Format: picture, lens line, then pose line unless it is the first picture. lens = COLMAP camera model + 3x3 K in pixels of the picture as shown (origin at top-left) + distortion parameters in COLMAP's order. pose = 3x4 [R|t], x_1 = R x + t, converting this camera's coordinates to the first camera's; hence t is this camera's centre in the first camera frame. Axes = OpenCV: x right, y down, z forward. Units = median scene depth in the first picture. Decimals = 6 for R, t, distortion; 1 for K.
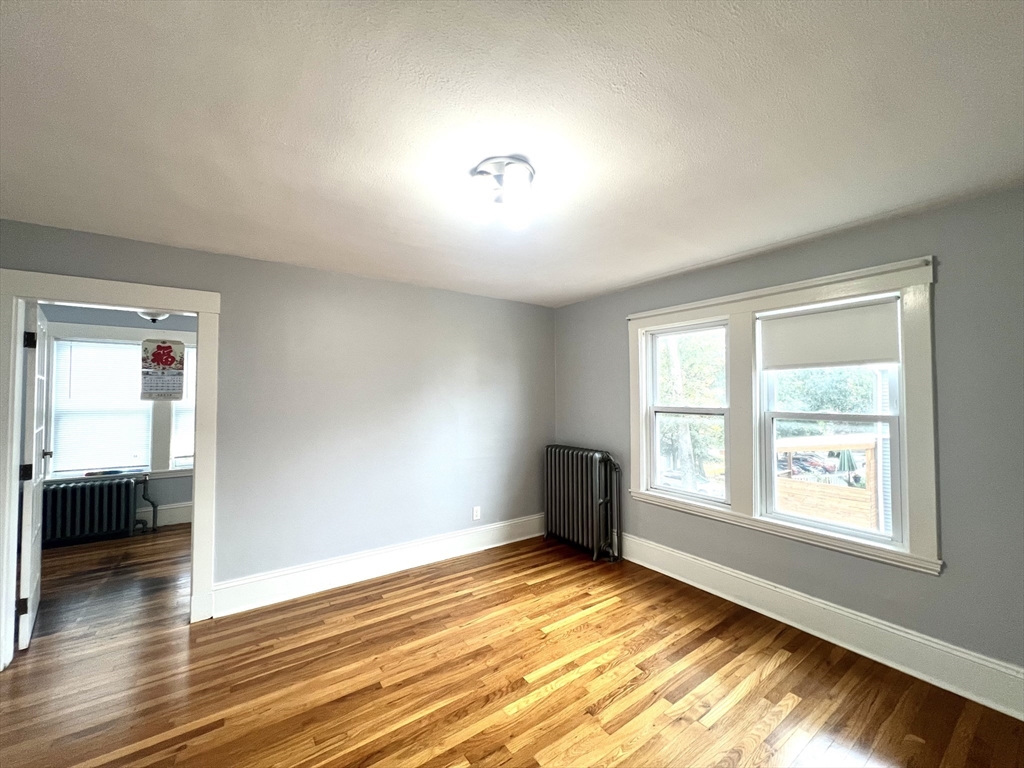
lens RADIAL K [[410.9, 0, 512.0], [0, 410.9, 384.0], [0, 0, 1]] dist [0.000034, 0.000298]
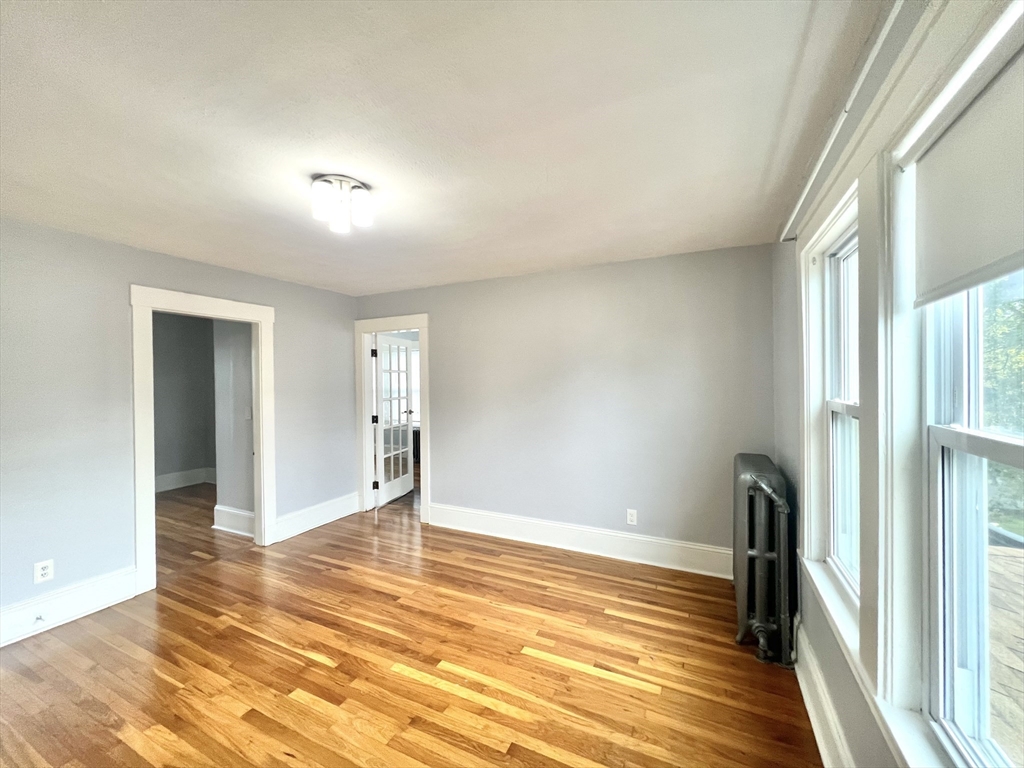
lens RADIAL K [[410.9, 0, 512.0], [0, 410.9, 384.0], [0, 0, 1]] dist [0.000034, 0.000298]
pose [[0.479720, 0.004756, -0.877409, 0.774349], [0.030462, 0.999292, 0.022072, 0.014705], [0.876893, -0.037316, 0.479236, 0.541244]]
